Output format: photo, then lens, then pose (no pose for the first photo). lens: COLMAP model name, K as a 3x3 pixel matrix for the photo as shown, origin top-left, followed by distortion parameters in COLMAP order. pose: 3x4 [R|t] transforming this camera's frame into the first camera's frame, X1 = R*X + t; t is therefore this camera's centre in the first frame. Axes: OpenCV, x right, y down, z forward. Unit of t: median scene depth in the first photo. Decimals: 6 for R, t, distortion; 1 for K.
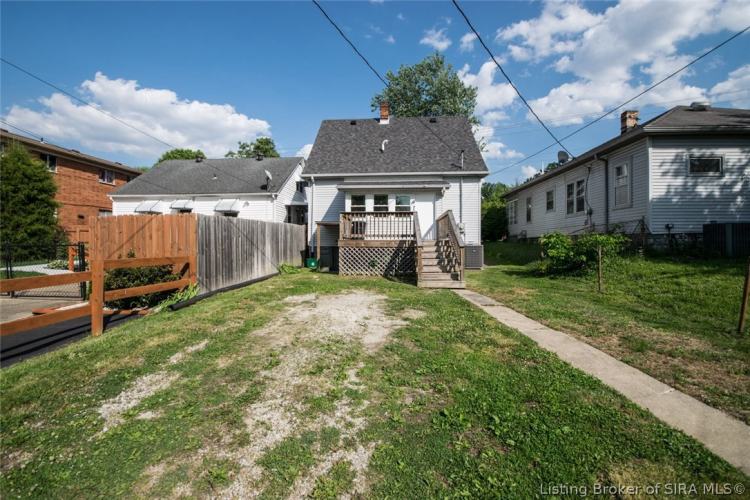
lens RADIAL K [[330.2, 0, 375.0], [0, 330.2, 250.0], [0, 0, 1]] dist [0.001483, -0.006829]
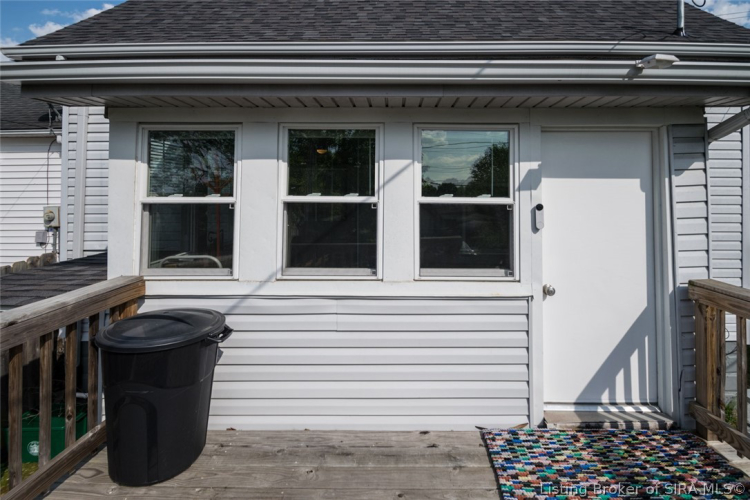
lens RADIAL K [[339.4, 0, 370.6], [0, 339.4, 205.1], [0, 0, 1]] dist [-0.003368, -0.001327]
pose [[0.998416, 0.004855, 0.056052, 0.027840], [-0.002517, 0.999127, -0.041707, -0.122960], [-0.056205, 0.041500, 0.997556, 0.825463]]
